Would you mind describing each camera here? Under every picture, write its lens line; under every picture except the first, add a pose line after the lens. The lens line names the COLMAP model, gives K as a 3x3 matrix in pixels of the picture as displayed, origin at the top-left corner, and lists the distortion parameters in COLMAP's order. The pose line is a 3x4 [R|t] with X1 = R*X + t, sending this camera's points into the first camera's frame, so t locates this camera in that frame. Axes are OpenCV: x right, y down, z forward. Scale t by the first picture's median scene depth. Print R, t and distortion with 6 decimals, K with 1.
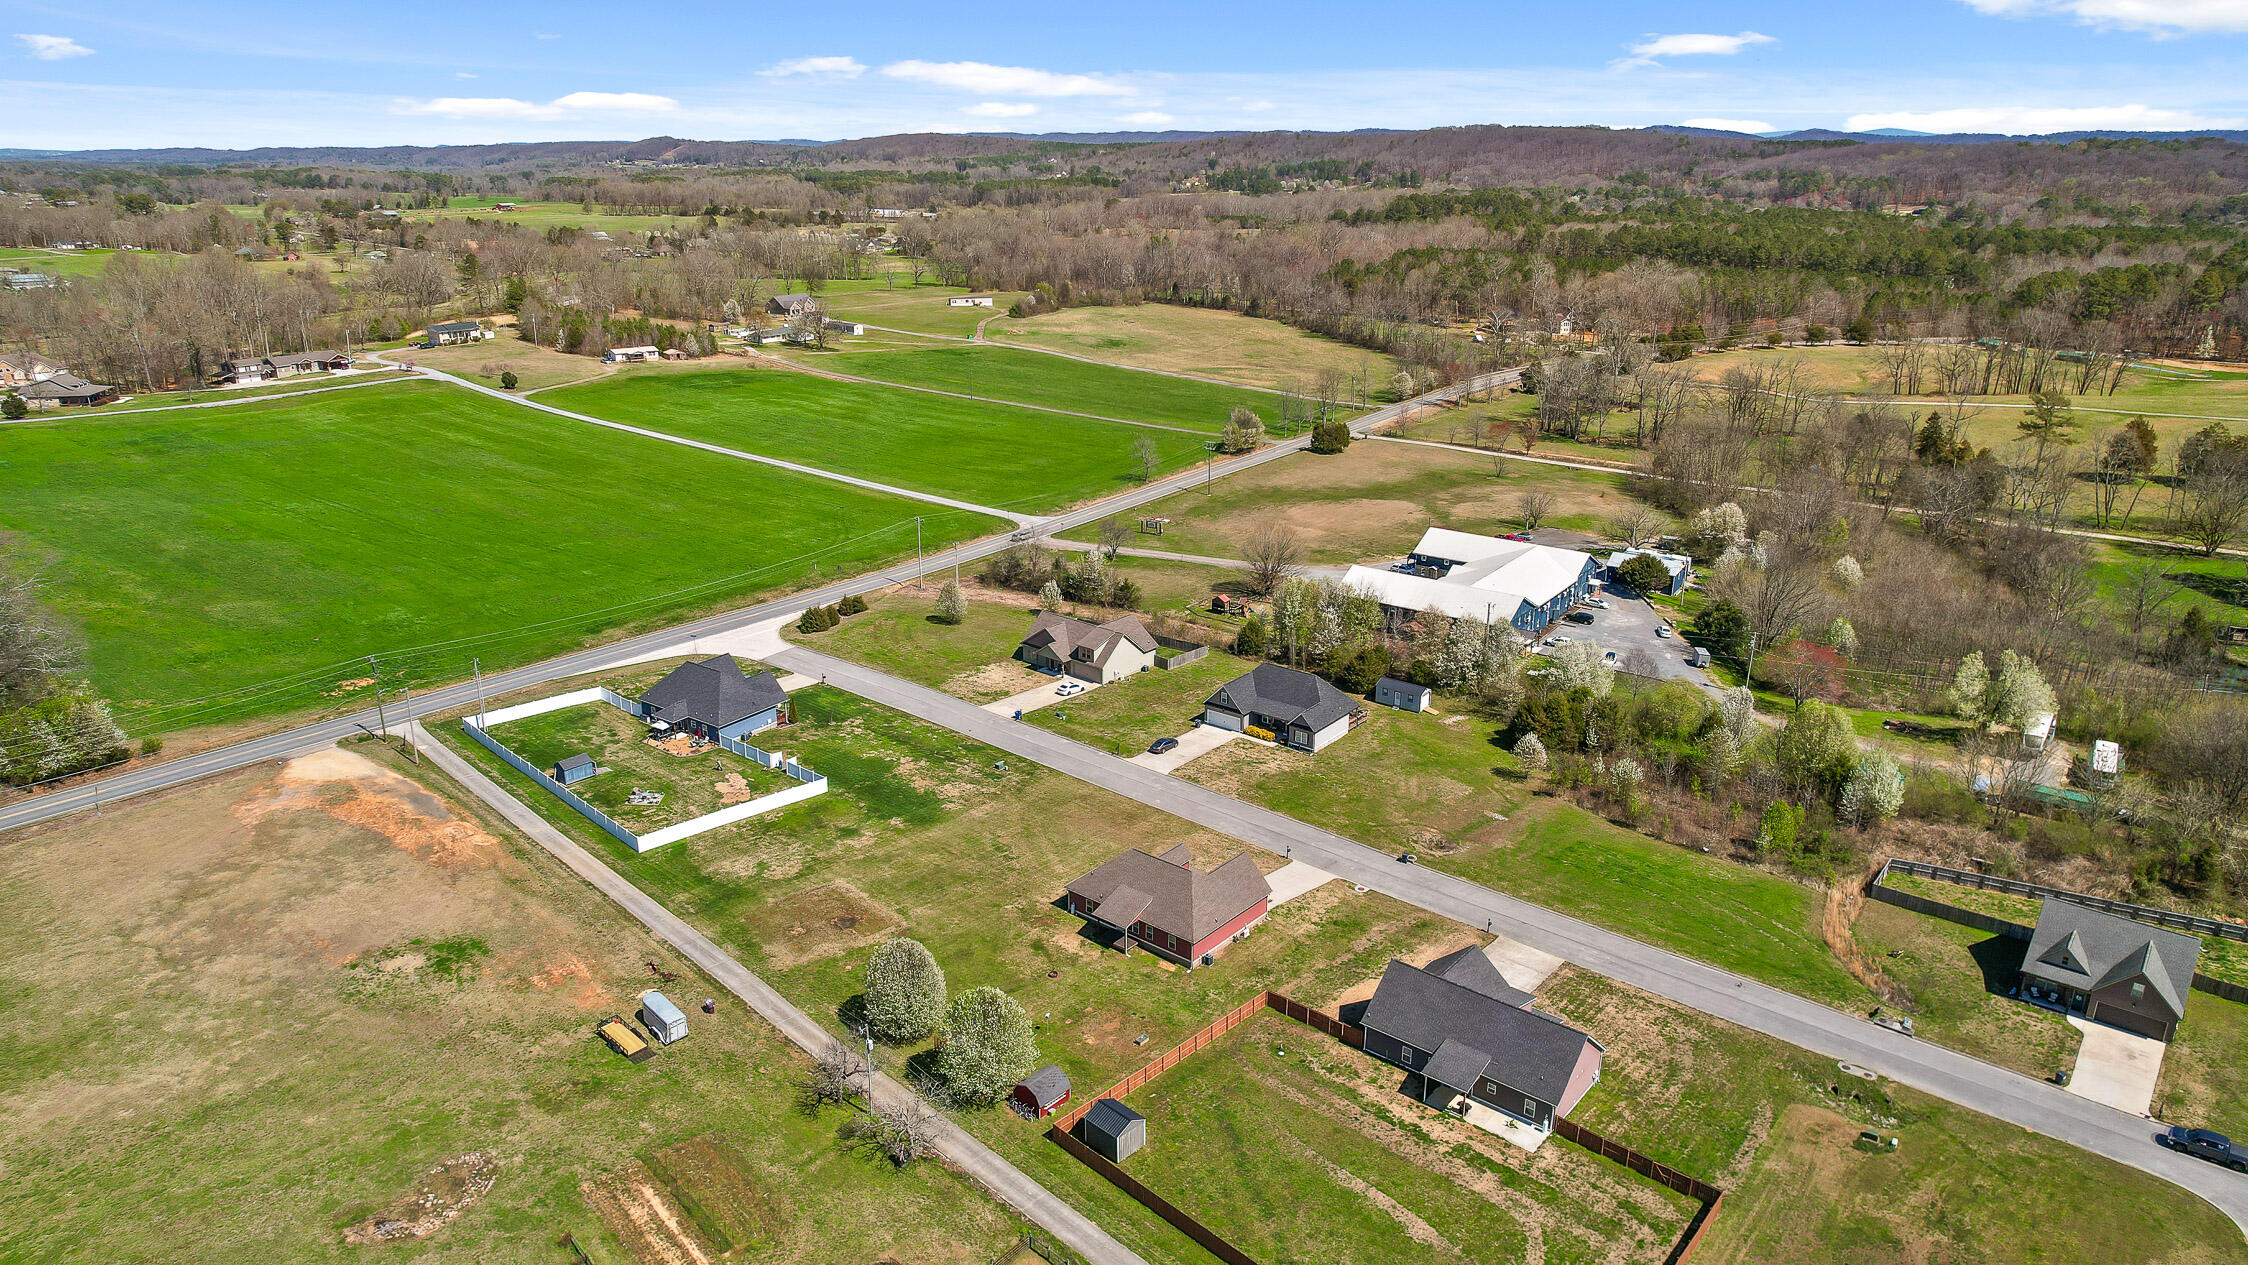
lens RADIAL K [[1439.5, 0, 1132.0], [0, 1439.5, 624.8], [0, 0, 1]] dist [-0.067613, 0.054763]
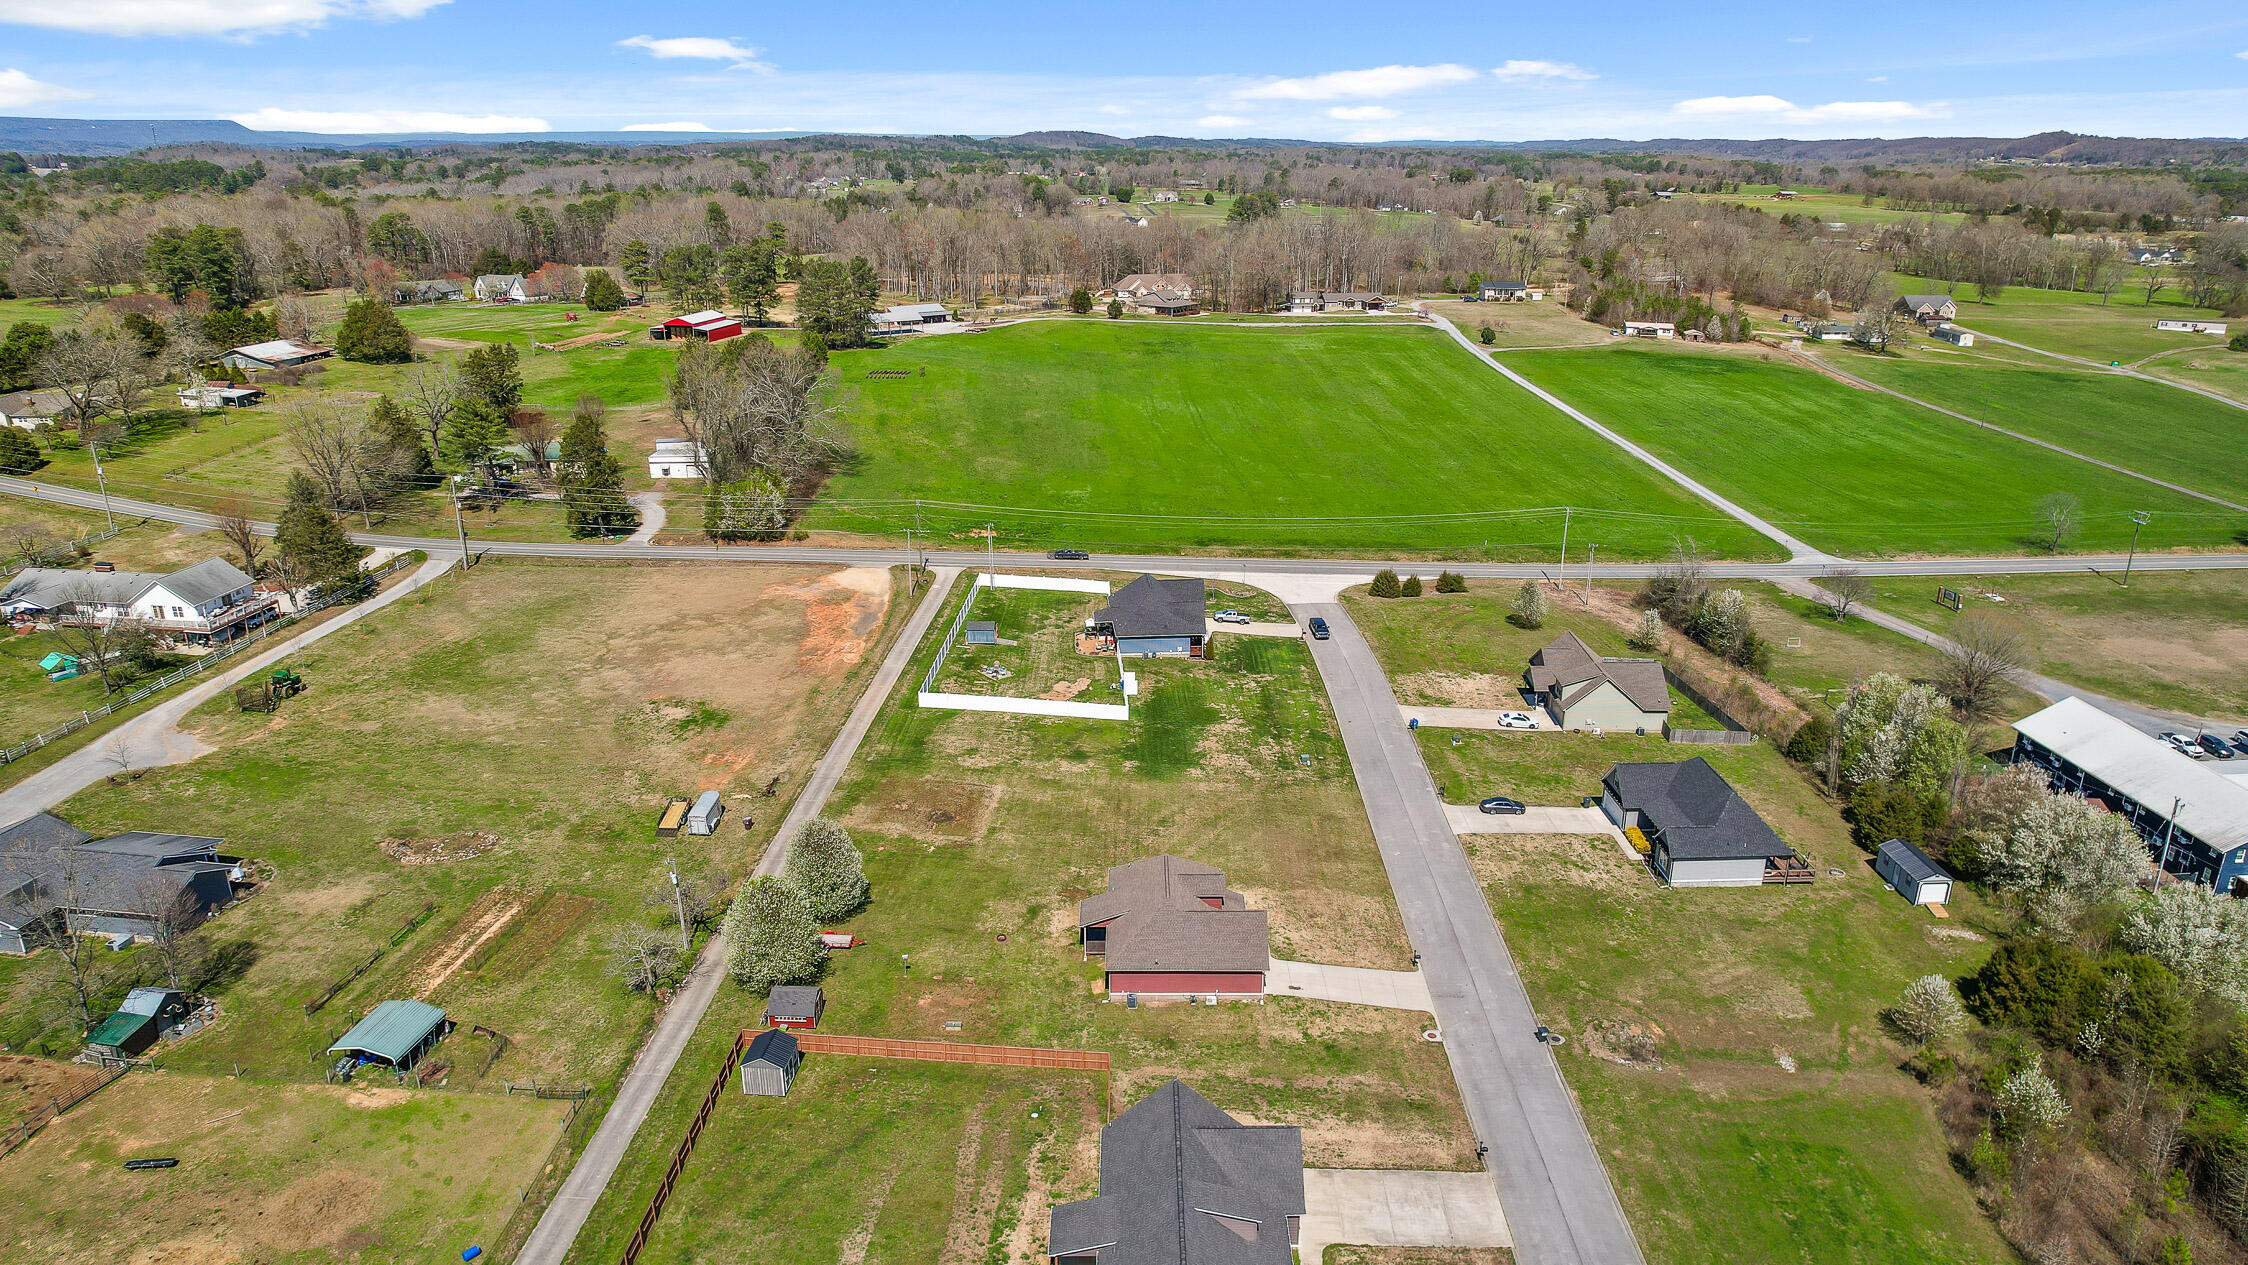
lens RADIAL K [[1439.5, 0, 1132.0], [0, 1439.5, 624.8], [0, 0, 1]] dist [-0.067613, 0.054763]
pose [[0.640553, 0.247459, -0.726949, 0.448884], [-0.245191, 0.963011, 0.111765, -0.052330], [0.727718, 0.106650, 0.677534, 0.304362]]
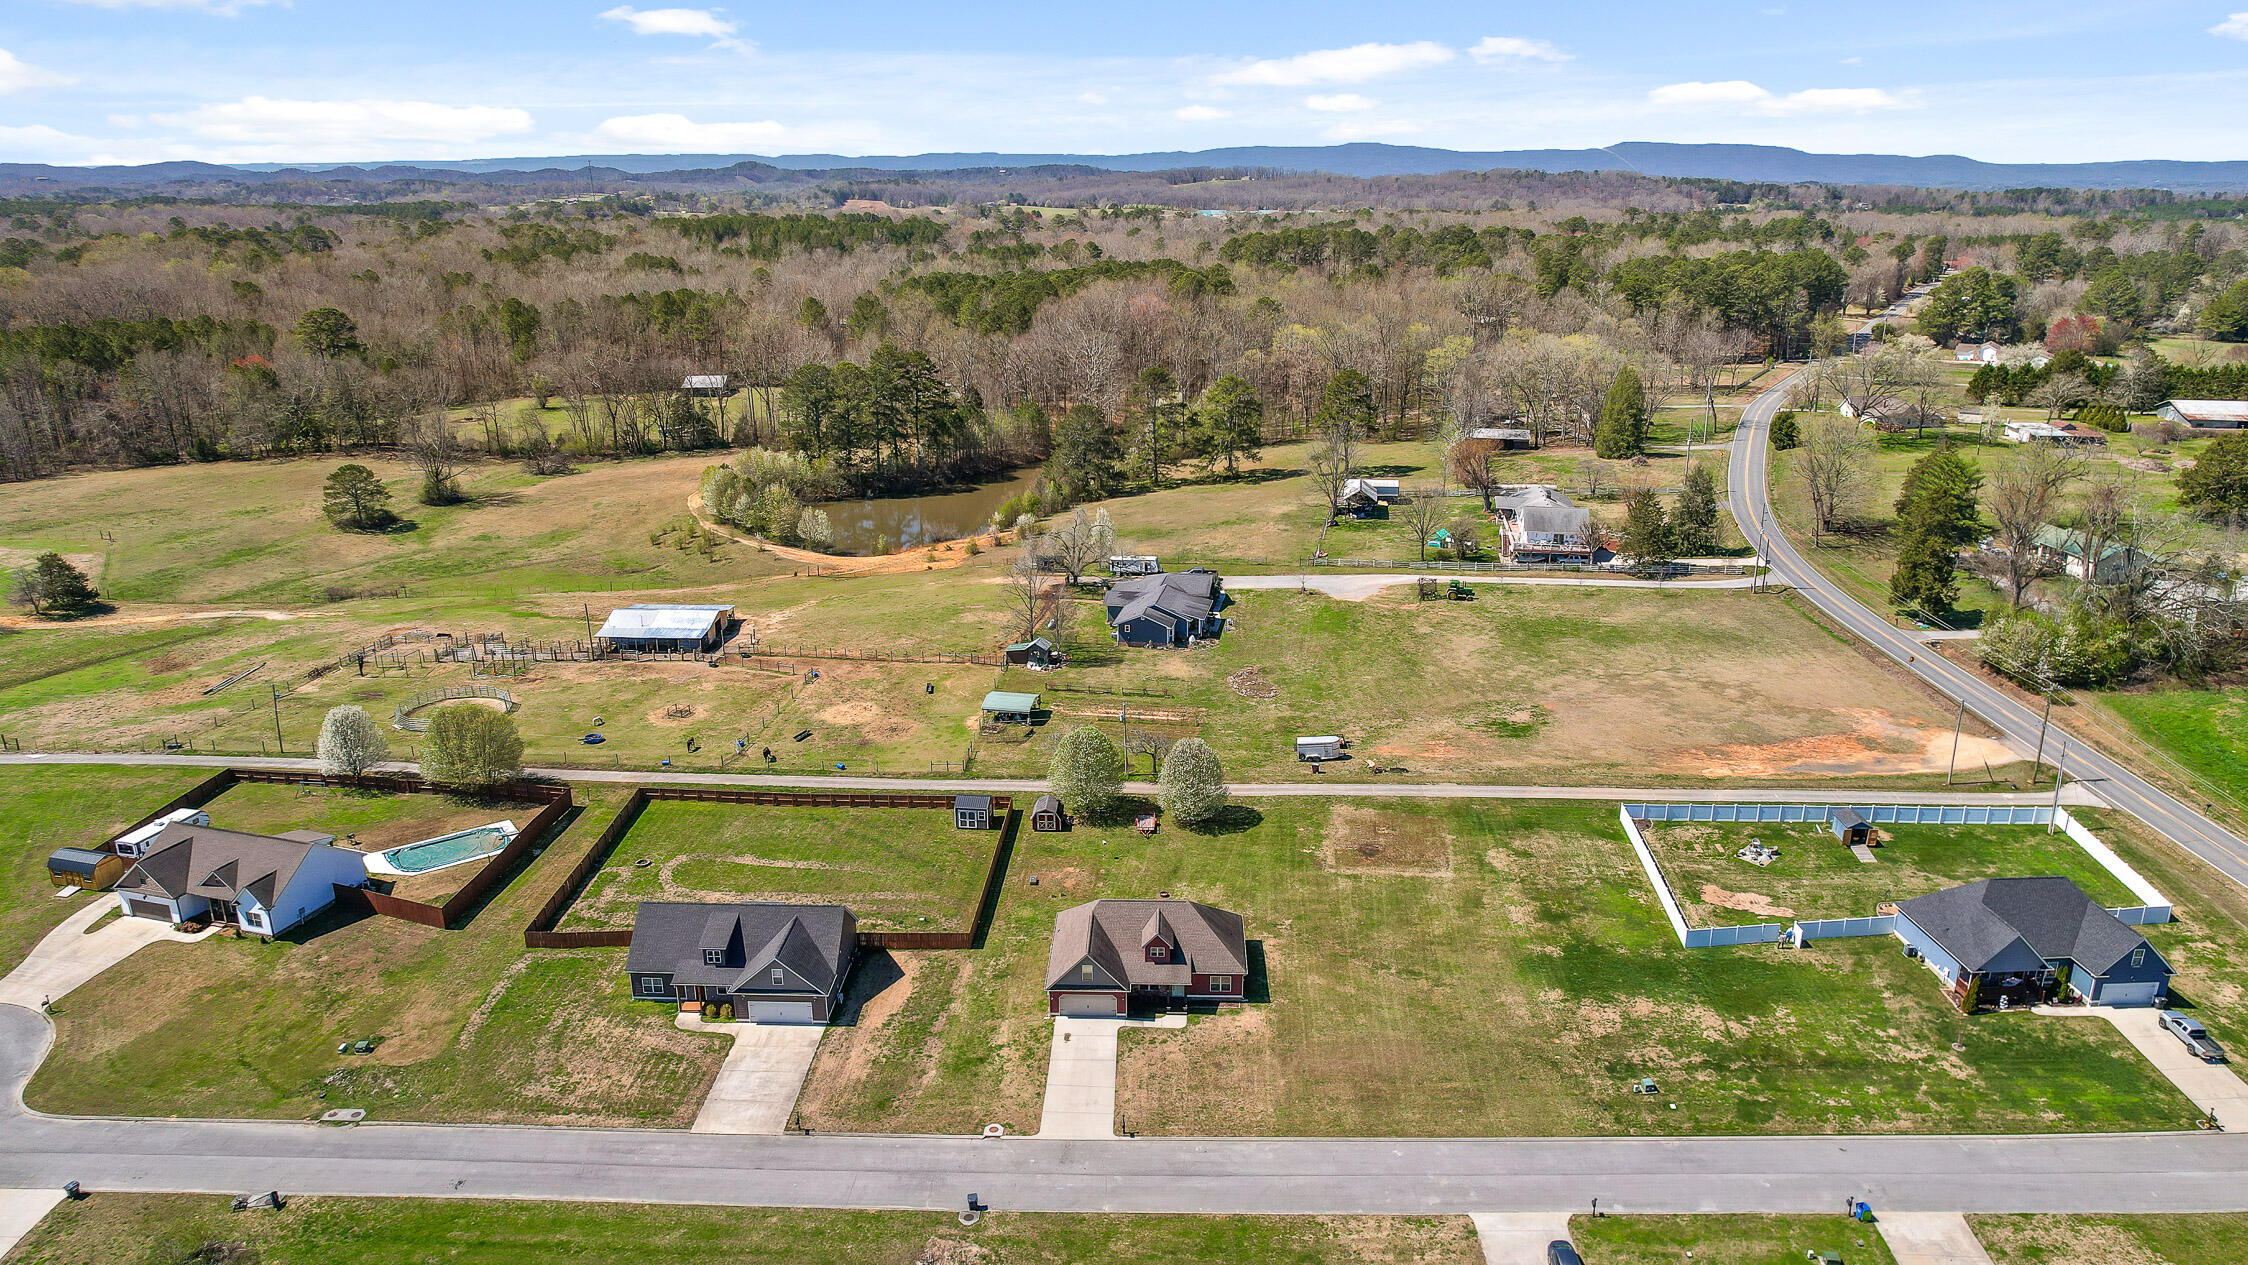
lens RADIAL K [[1439.5, 0, 1132.0], [0, 1439.5, 624.8], [0, 0, 1]] dist [-0.067613, 0.054763]
pose [[-0.786333, 0.184316, -0.589668, 0.391221], [-0.196772, 0.830034, 0.521848, -0.329036], [0.585629, 0.526376, -0.616414, 1.108311]]
